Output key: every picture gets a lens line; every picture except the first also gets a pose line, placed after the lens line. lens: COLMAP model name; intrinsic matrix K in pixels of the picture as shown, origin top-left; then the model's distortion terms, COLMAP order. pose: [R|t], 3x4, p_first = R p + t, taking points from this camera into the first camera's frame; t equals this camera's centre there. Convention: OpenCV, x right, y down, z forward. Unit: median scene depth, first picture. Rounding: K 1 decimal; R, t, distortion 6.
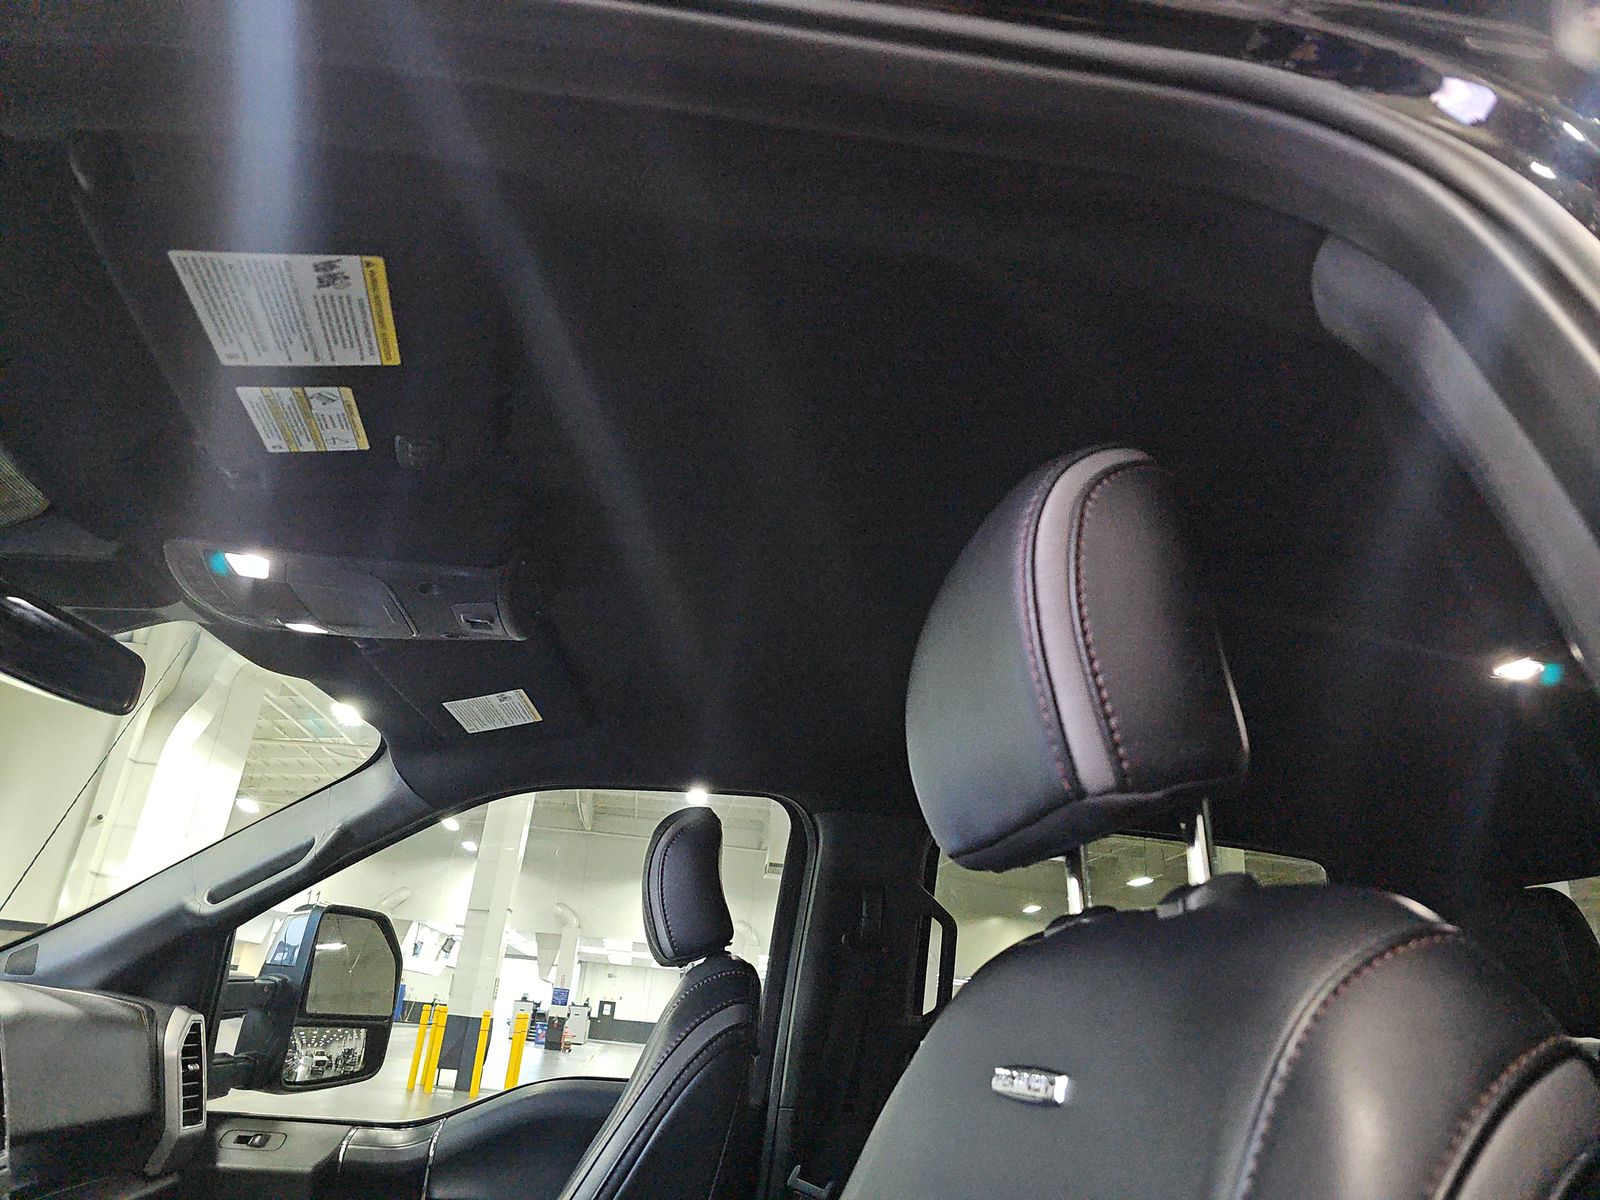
lens RADIAL K [[1072.3, 0, 797.6], [0, 1072.3, 575.4], [0, 0, 1]] dist [0.038389, -0.028953]
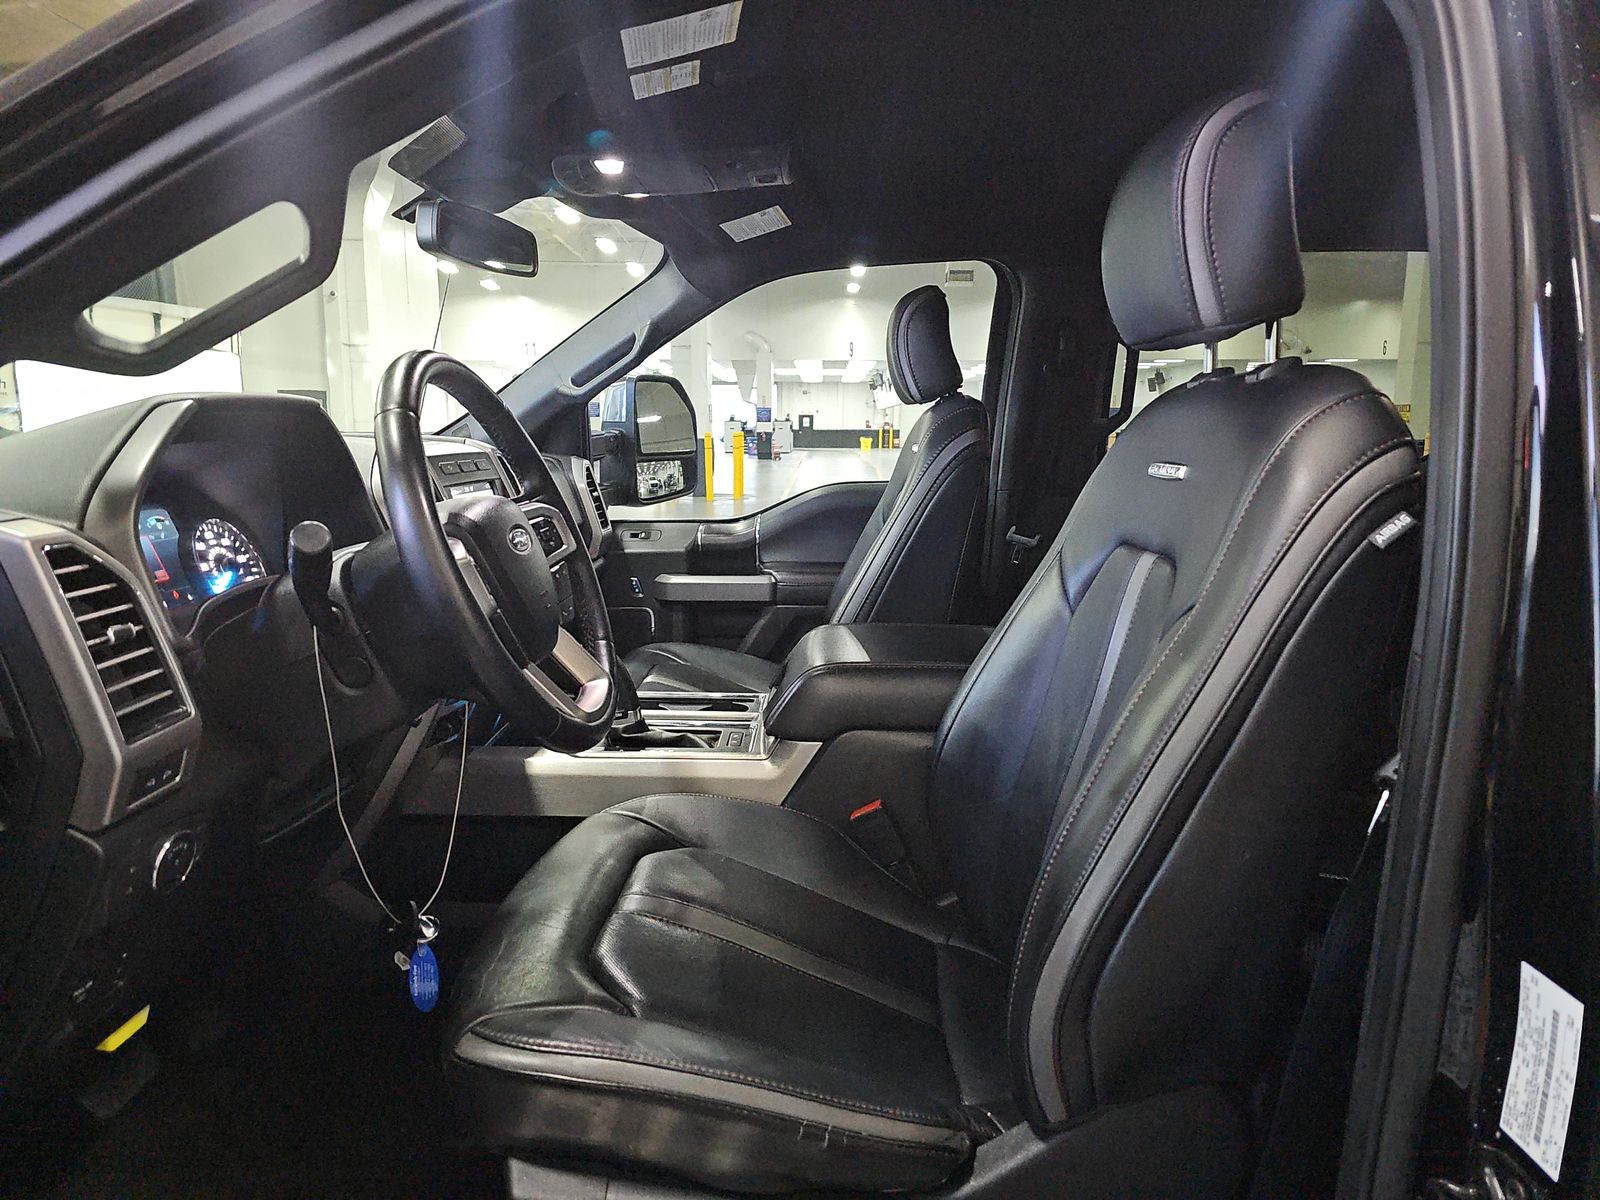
lens RADIAL K [[1072.3, 0, 794.8], [0, 1072.3, 603.6], [0, 0, 1]] dist [0.038389, -0.028953]
pose [[0.981765, -0.053578, -0.182393, -0.028322], [0.141882, 0.845085, 0.515462, -0.115921], [0.126520, -0.531941, 0.837276, -0.229324]]
